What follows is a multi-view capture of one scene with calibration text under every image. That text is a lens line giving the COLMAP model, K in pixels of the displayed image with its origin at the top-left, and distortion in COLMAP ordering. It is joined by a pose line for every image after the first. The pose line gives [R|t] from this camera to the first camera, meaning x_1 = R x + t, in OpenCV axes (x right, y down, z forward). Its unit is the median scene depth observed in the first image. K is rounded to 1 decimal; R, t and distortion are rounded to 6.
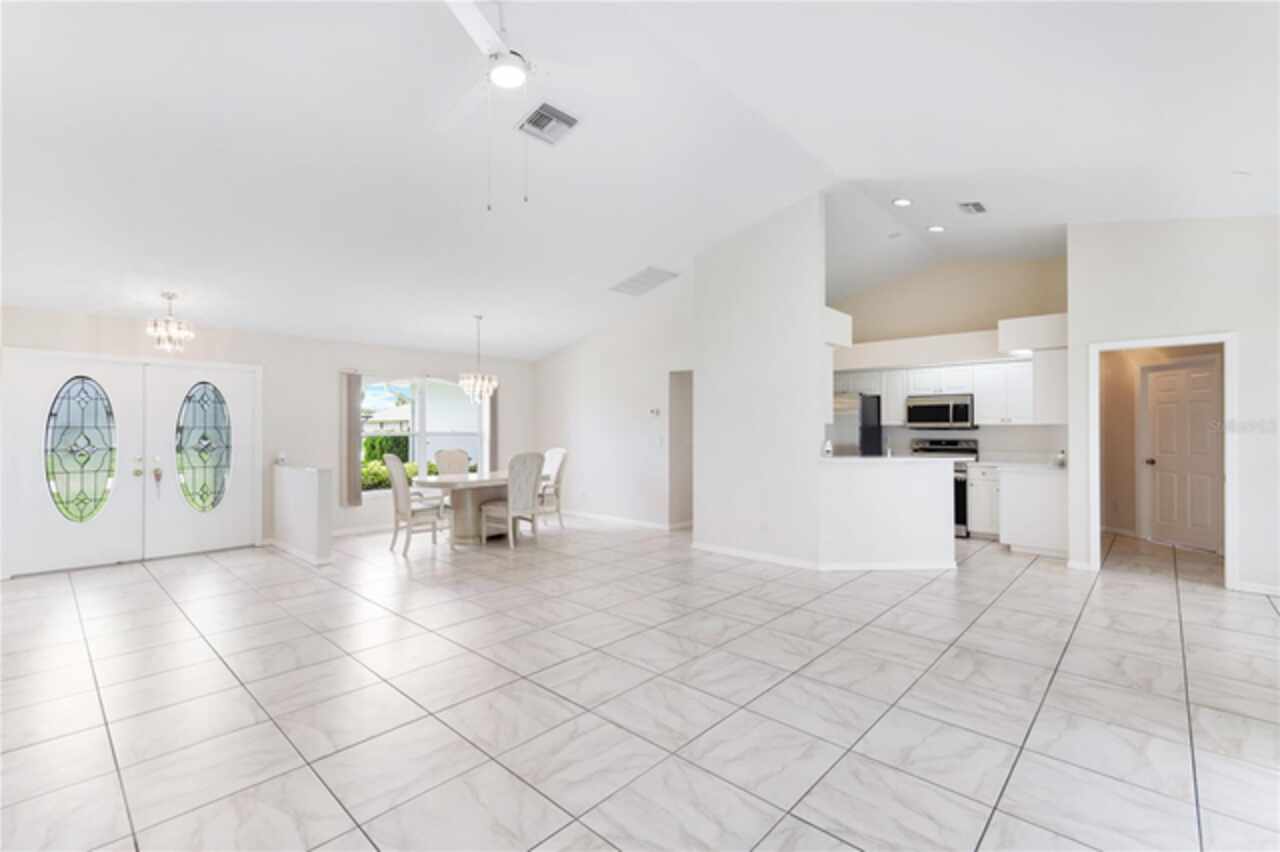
lens RADIAL K [[561.7, 0, 645.3], [0, 561.7, 425.3], [0, 0, 1]] dist [-0.000125, 0.000020]
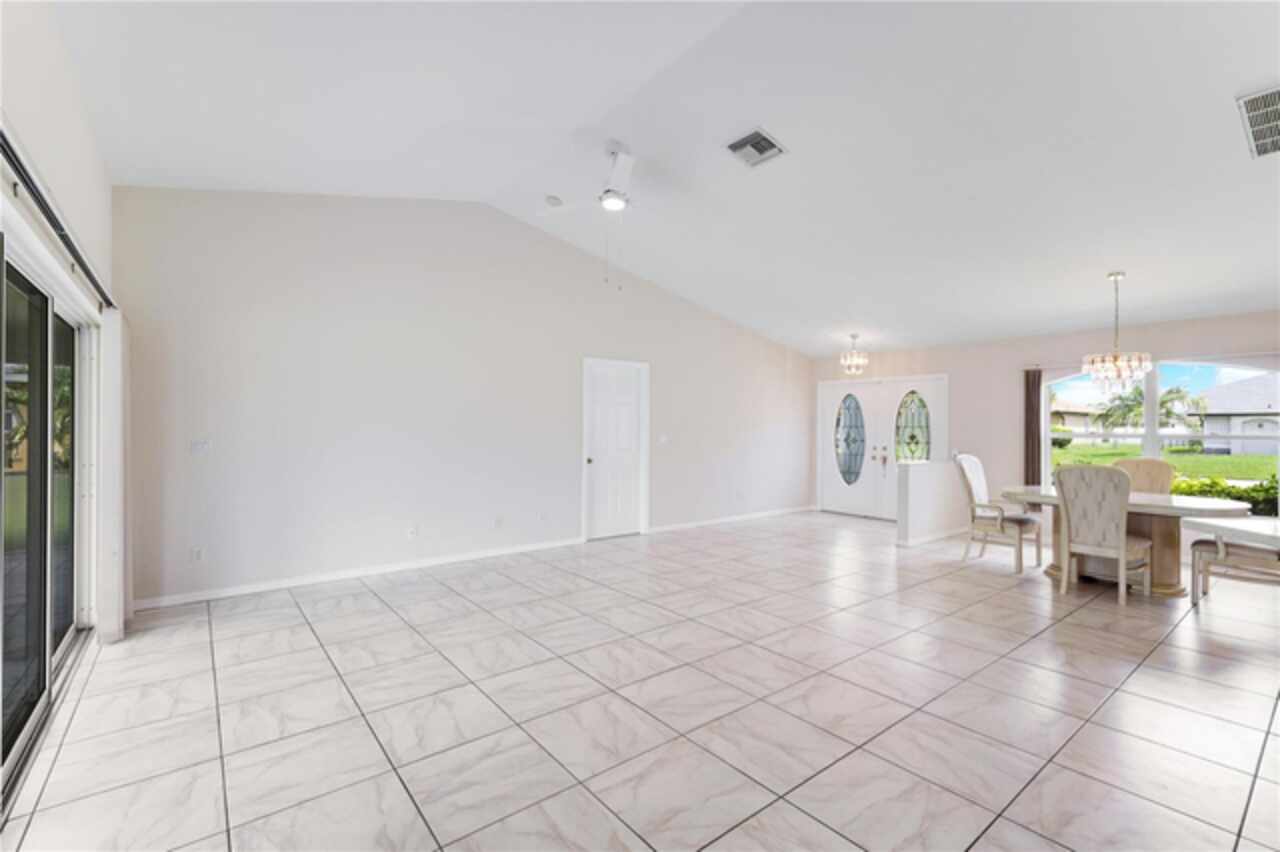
lens RADIAL K [[561.7, 0, 645.3], [0, 561.7, 425.3], [0, 0, 1]] dist [-0.000125, 0.000020]
pose [[-0.142383, 0.000564, -0.989811, 0.657625], [-0.001174, 0.999999, 0.000738, 0.000305], [0.989811, 0.001267, -0.142382, 0.661676]]
